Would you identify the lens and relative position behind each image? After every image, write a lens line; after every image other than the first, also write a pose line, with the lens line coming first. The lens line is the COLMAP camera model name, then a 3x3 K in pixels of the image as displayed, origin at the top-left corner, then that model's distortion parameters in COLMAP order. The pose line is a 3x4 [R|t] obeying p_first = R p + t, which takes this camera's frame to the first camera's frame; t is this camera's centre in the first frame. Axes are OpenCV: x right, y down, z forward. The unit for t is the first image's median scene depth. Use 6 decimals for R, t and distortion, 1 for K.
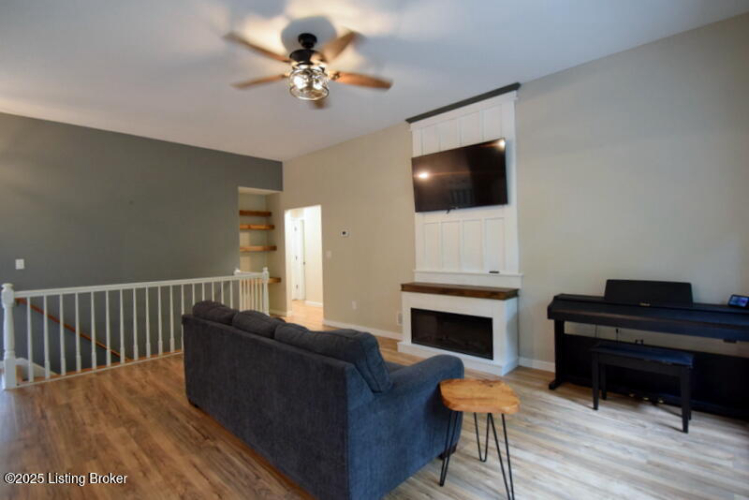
lens RADIAL K [[358.5, 0, 370.9], [0, 358.5, 251.2], [0, 0, 1]] dist [-0.018995, -0.000564]
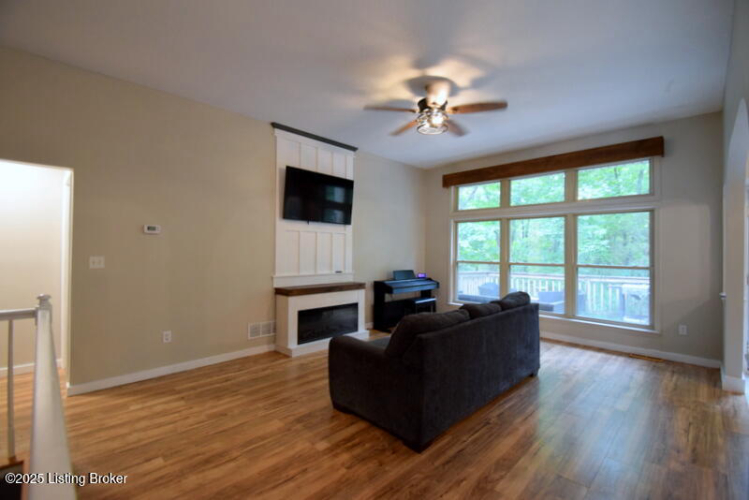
lens RADIAL K [[339.8, 0, 373.1], [0, 339.8, 250.9], [0, 0, 1]] dist [-0.001550, -0.006915]
pose [[0.020255, 0.023797, 0.999512, -1.216904], [0.001880, 0.999714, -0.023840, 0.010277], [-0.999793, 0.002362, 0.020205, 1.053688]]
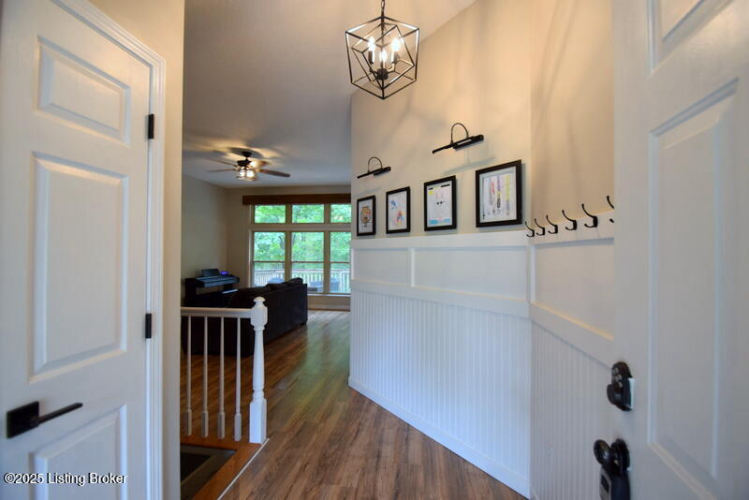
lens RADIAL K [[339.8, 0, 373.1], [0, 339.8, 250.9], [0, 0, 1]] dist [-0.001550, -0.006915]
pose [[-0.564575, 0.026095, 0.824969, -1.917880], [0.013593, 0.999659, -0.022318, 0.016300], [-0.825270, -0.001387, -0.564737, 1.324240]]
